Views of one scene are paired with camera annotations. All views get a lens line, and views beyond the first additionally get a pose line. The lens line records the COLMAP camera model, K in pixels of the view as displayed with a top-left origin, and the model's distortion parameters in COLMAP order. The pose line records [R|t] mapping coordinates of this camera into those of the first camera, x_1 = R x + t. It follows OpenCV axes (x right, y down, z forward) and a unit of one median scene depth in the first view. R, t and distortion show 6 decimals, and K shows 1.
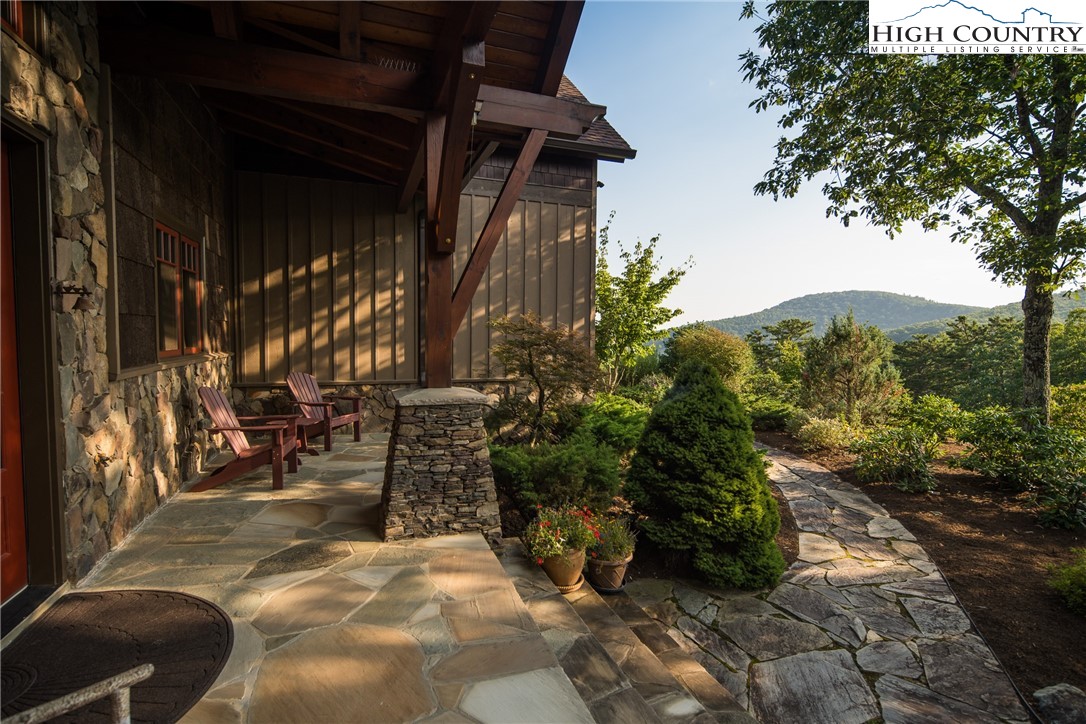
lens RADIAL K [[533.5, 0, 518.0], [0, 533.5, 344.1], [0, 0, 1]] dist [0.011144, -0.000130]
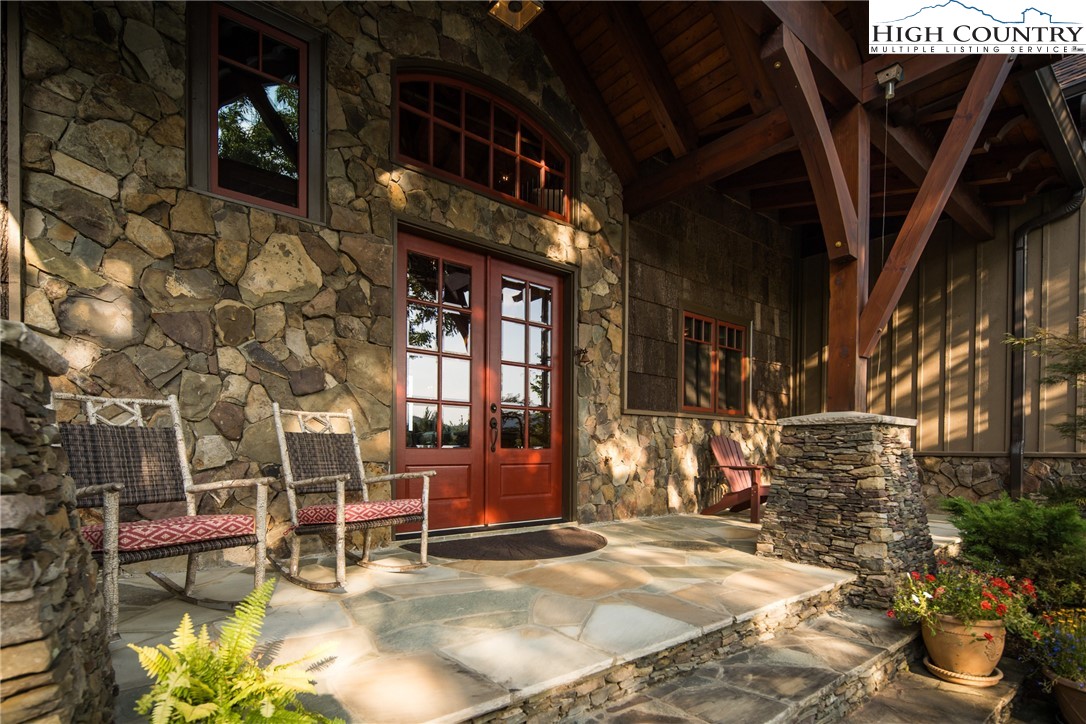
lens RADIAL K [[508.2, 0, 515.7], [0, 508.2, 443.8], [0, 0, 1]] dist [-0.024623, 0.000021]
pose [[0.316401, -0.003825, -0.948618, 0.507671], [-0.038732, 0.999106, -0.016947, 0.181608], [0.947834, 0.042104, 0.315970, 0.234169]]
